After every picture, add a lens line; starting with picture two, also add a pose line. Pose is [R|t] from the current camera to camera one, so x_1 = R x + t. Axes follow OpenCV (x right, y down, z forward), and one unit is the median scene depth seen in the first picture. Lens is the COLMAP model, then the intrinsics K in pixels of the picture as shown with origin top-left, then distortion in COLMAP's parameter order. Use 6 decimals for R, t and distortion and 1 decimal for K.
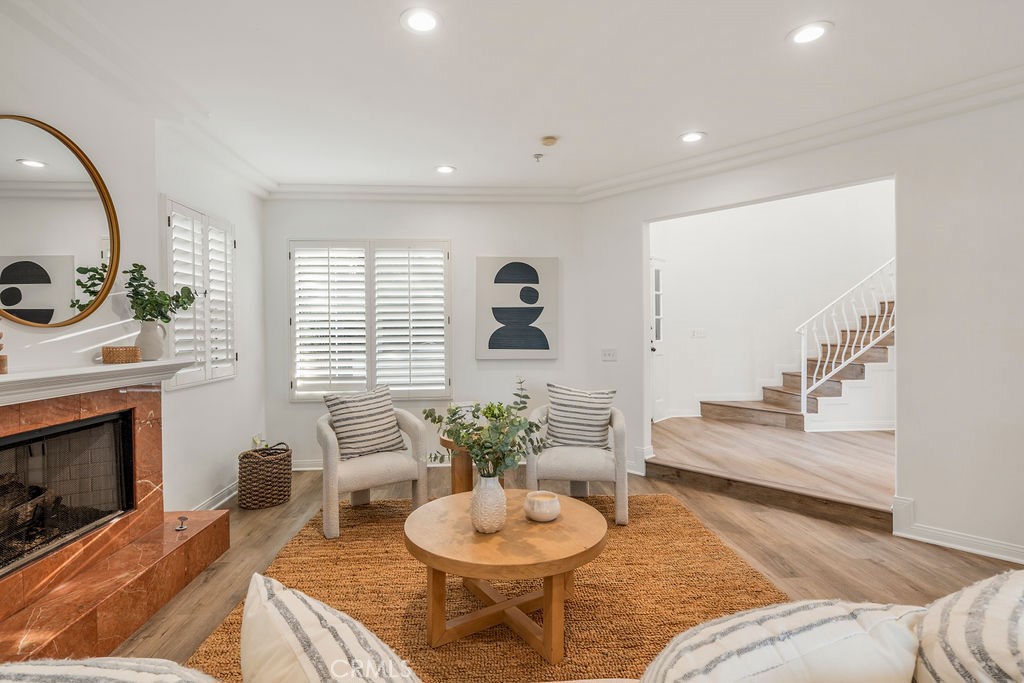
lens RADIAL K [[497.7, 0, 507.5], [0, 497.7, 341.7], [0, 0, 1]] dist [0.001846, 0.000177]
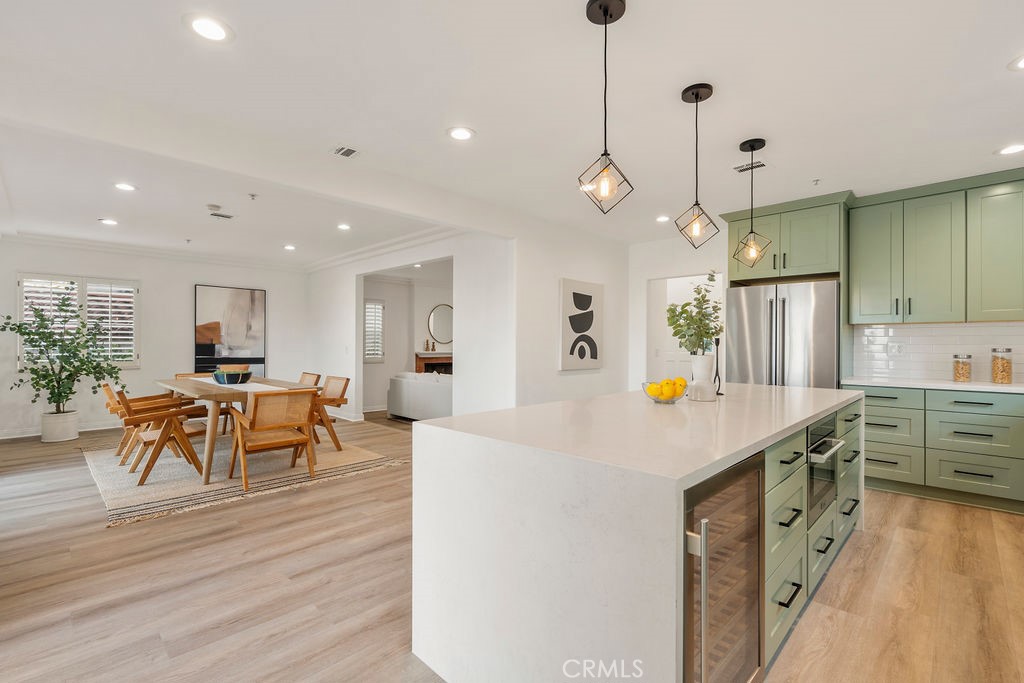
lens RADIAL K [[459.5, 0, 508.1], [0, 459.5, 342.3], [0, 0, 1]] dist [-0.000355, 0.000712]
pose [[0.659945, 0.010191, -0.751245, 1.372483], [-0.025485, 0.999636, -0.008827, -0.006932], [0.750882, 0.024971, 0.659964, -0.734477]]
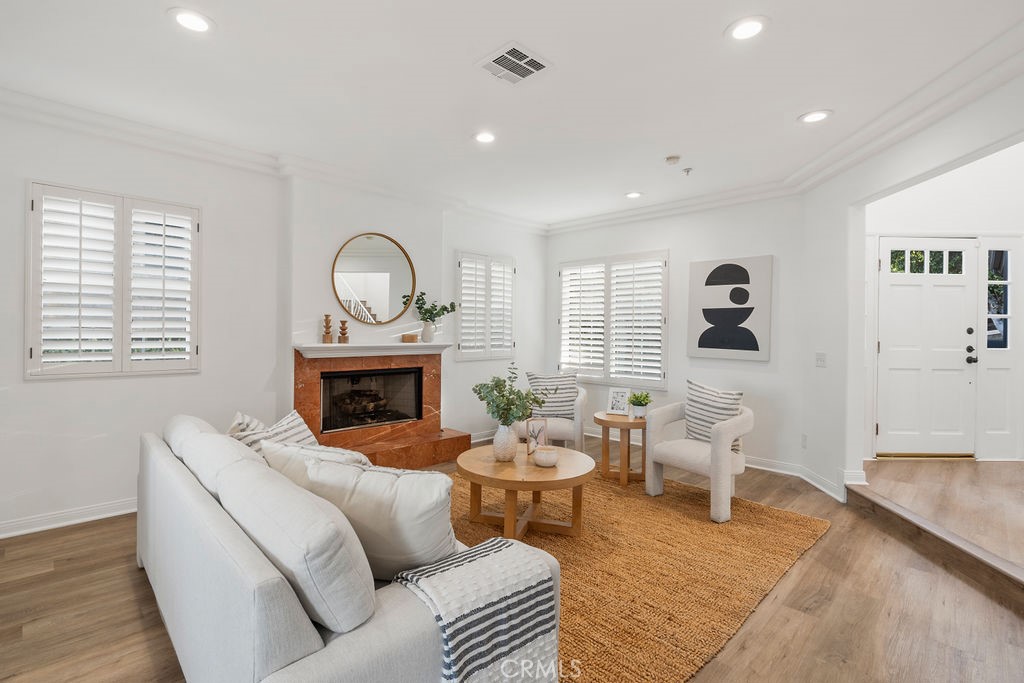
lens RADIAL K [[481.0, 0, 509.9], [0, 481.0, 333.7], [0, 0, 1]] dist [-0.002242, -0.000210]
pose [[0.655631, 0.021813, -0.754766, 0.480092], [-0.031282, 0.999509, 0.001713, -0.004398], [0.754433, 0.022488, 0.655992, 0.018591]]
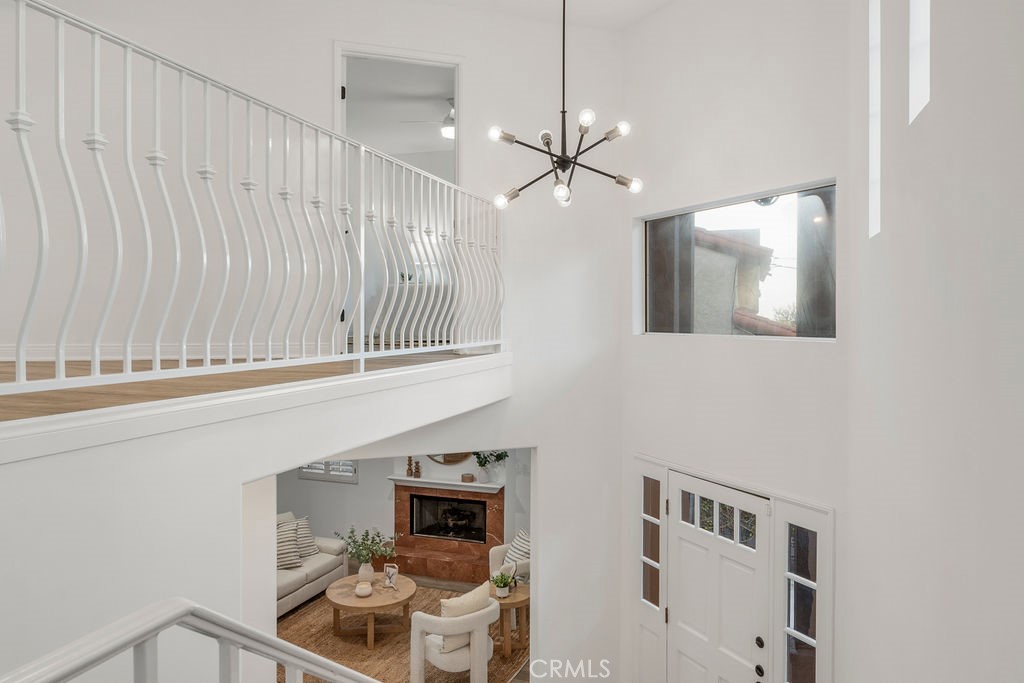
lens RADIAL K [[715.3, 0, 507.4], [0, 715.3, 324.0], [0, 0, 1]] dist [0.003808, 0.001706]
pose [[-0.387589, 0.015390, -0.921704, 1.282876], [-0.020252, 0.999477, 0.025205, -0.438532], [0.921610, 0.028436, -0.387075, 1.314882]]
